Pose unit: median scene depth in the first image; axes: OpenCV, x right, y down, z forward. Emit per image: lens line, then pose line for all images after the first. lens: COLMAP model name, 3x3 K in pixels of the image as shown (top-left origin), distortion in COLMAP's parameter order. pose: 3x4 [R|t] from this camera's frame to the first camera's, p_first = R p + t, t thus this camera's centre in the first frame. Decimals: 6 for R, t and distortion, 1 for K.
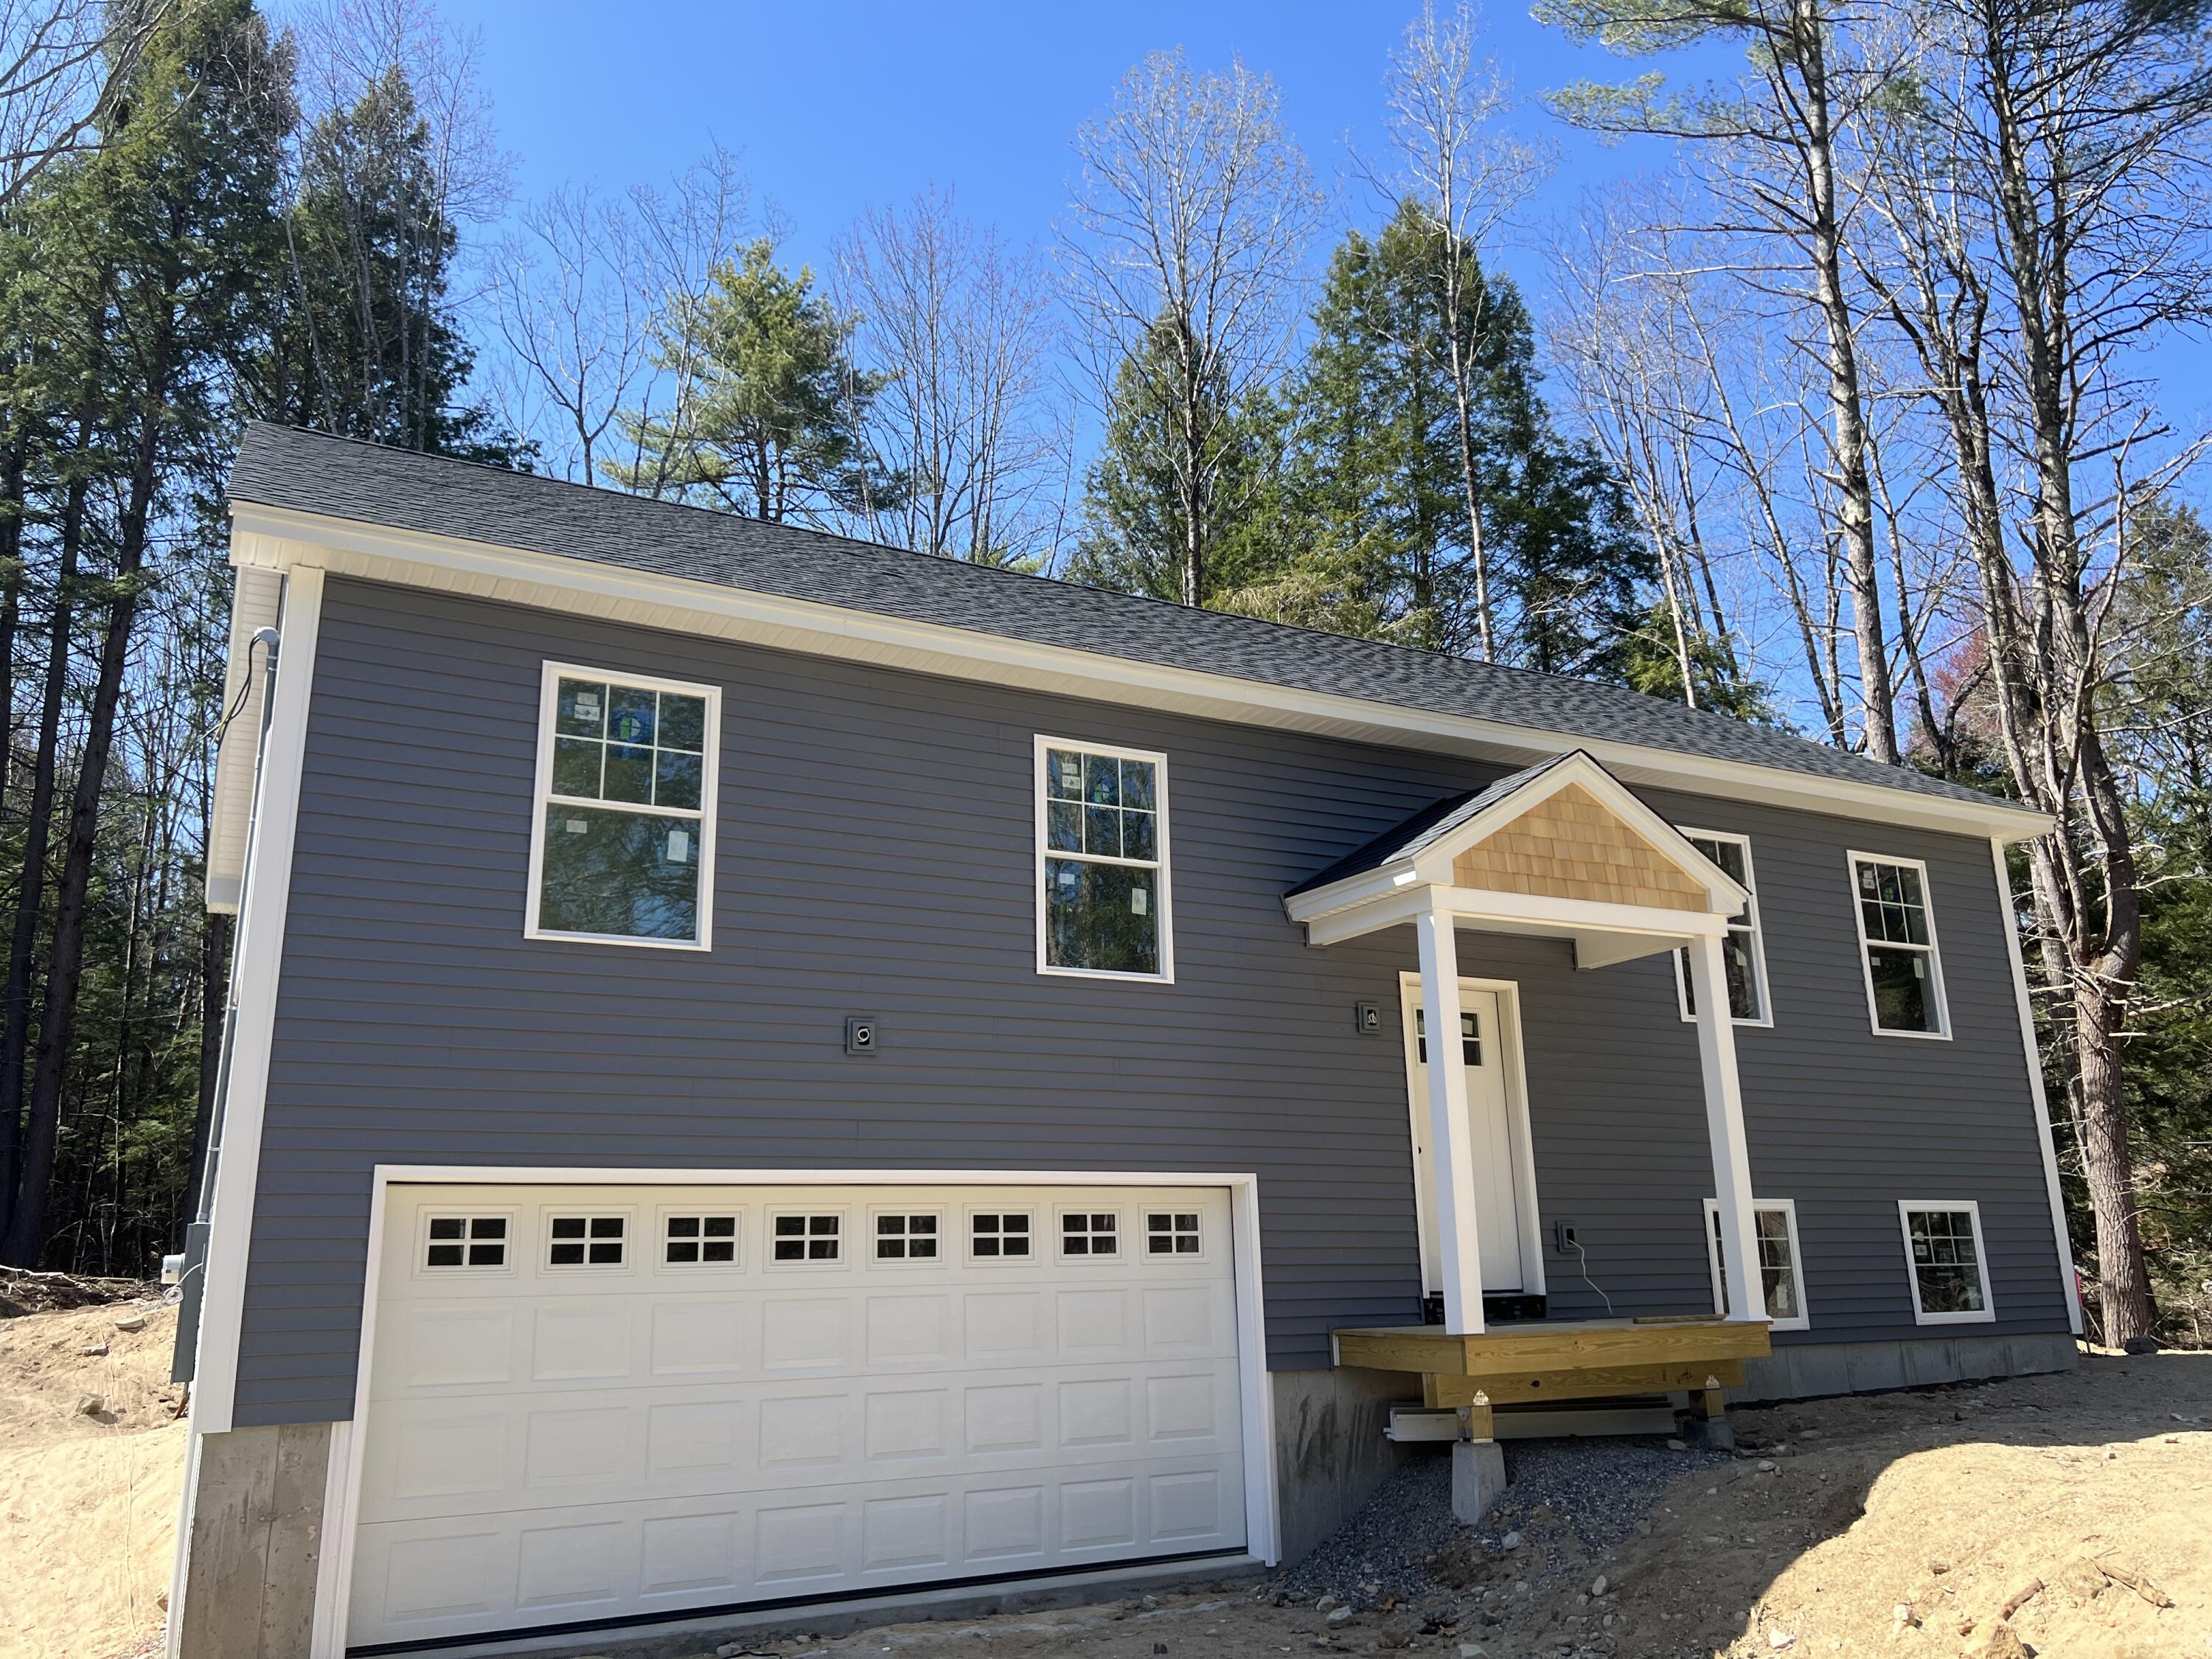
lens RADIAL K [[1775.3, 0, 1106.0], [0, 1775.3, 829.5], [0, 0, 1]] dist [0.105928, -0.176817]
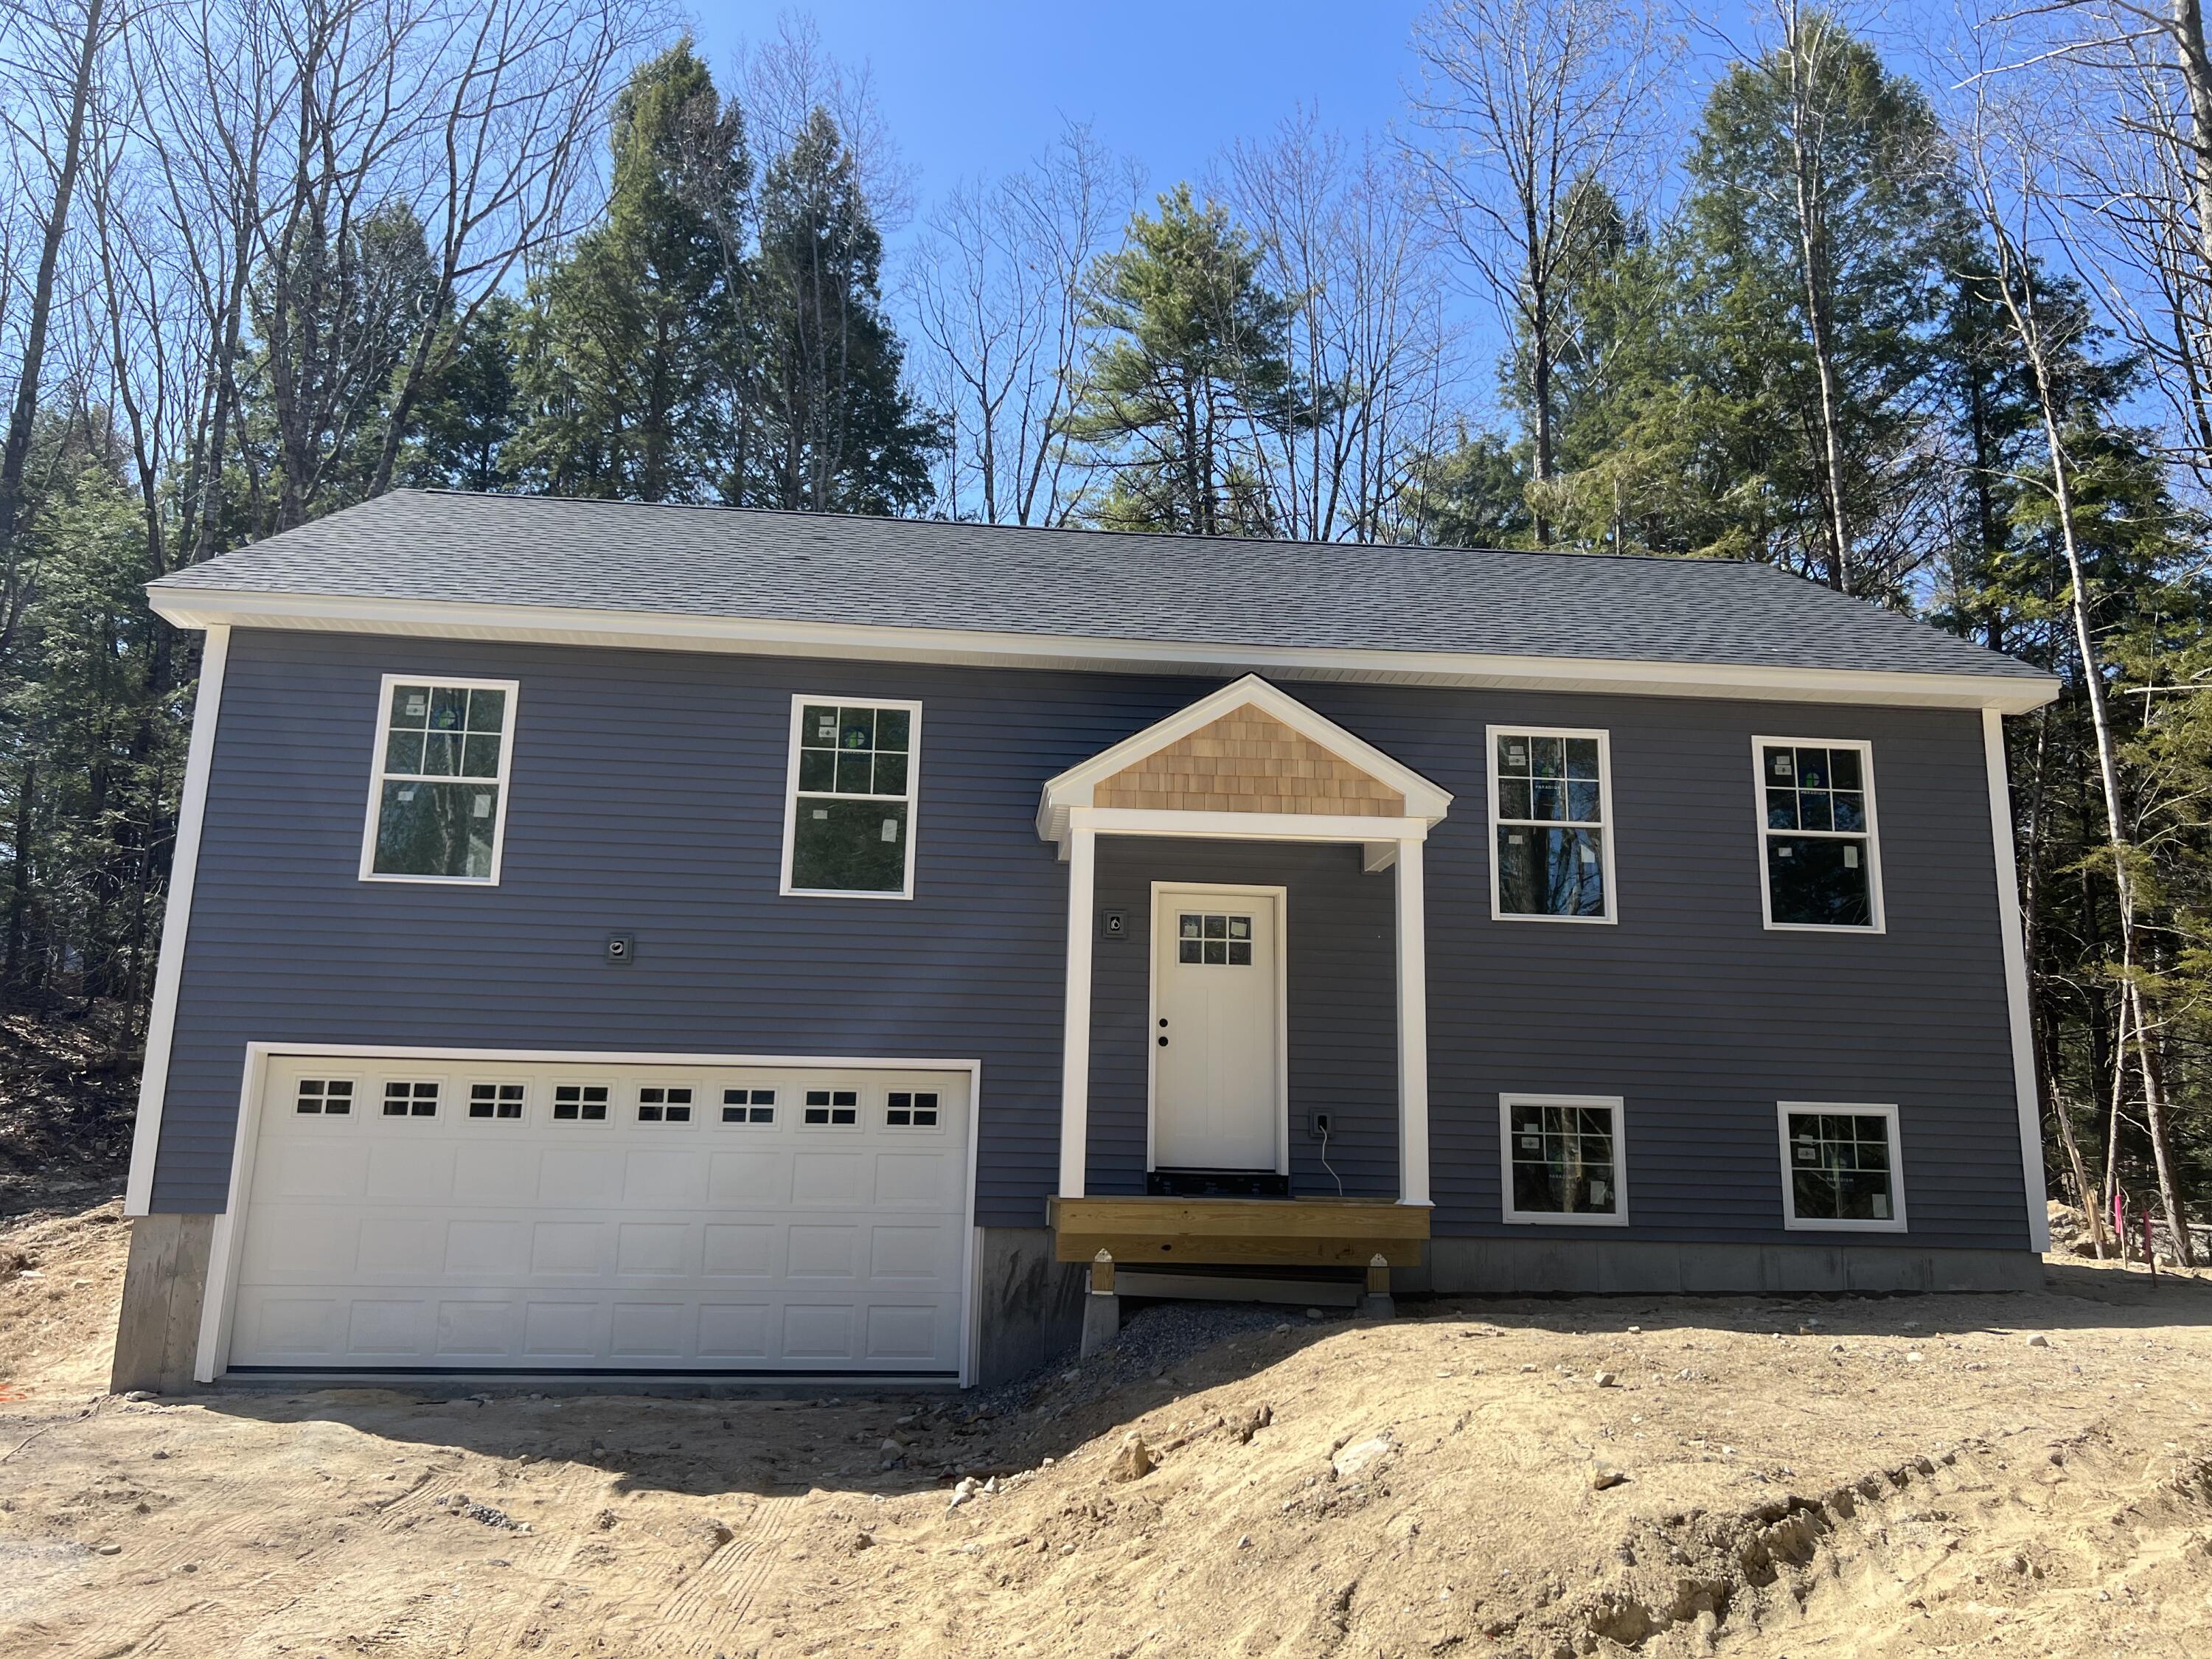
lens RADIAL K [[1775.3, 0, 1106.0], [0, 1775.3, 829.5], [0, 0, 1]] dist [0.105928, -0.176817]
pose [[0.907202, -0.037413, -0.419028, 0.638576], [0.062077, 0.997039, 0.045378, -0.004404], [0.416089, -0.067179, 0.906839, -0.007318]]
